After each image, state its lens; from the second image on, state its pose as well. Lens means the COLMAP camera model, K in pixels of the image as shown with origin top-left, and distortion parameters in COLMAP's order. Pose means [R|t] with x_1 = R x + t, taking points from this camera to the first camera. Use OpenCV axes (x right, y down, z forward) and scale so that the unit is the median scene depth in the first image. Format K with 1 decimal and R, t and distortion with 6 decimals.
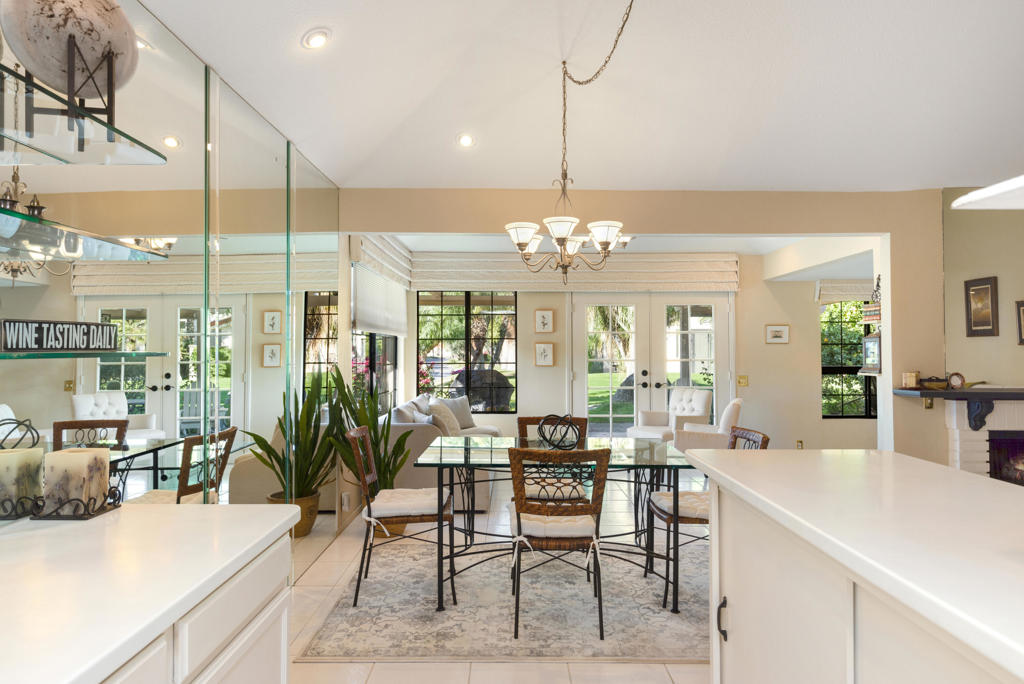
lens RADIAL K [[646.2, 0, 516.3], [0, 646.2, 339.3], [0, 0, 1]] dist [0.000859, -0.001310]
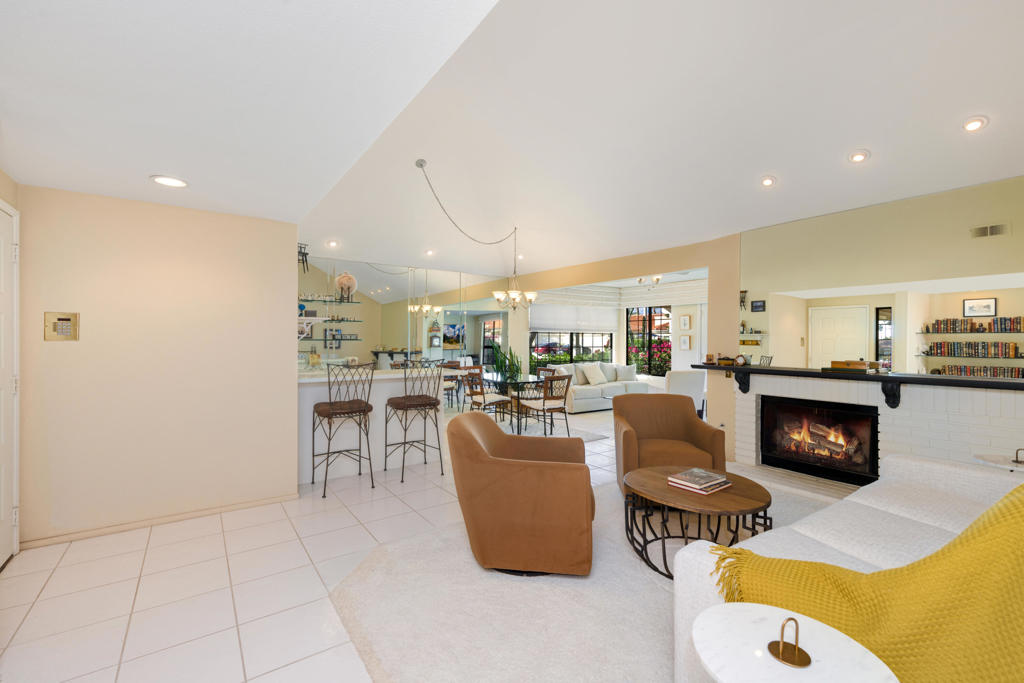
lens RADIAL K [[439.2, 0, 519.7], [0, 439.2, 339.6], [0, 0, 1]] dist [-0.000249, -0.000792]
pose [[0.586547, 0.000330, -0.809915, 0.713314], [0.012843, 0.999870, 0.009709, -0.000355], [0.809814, -0.016097, 0.586466, -0.010826]]
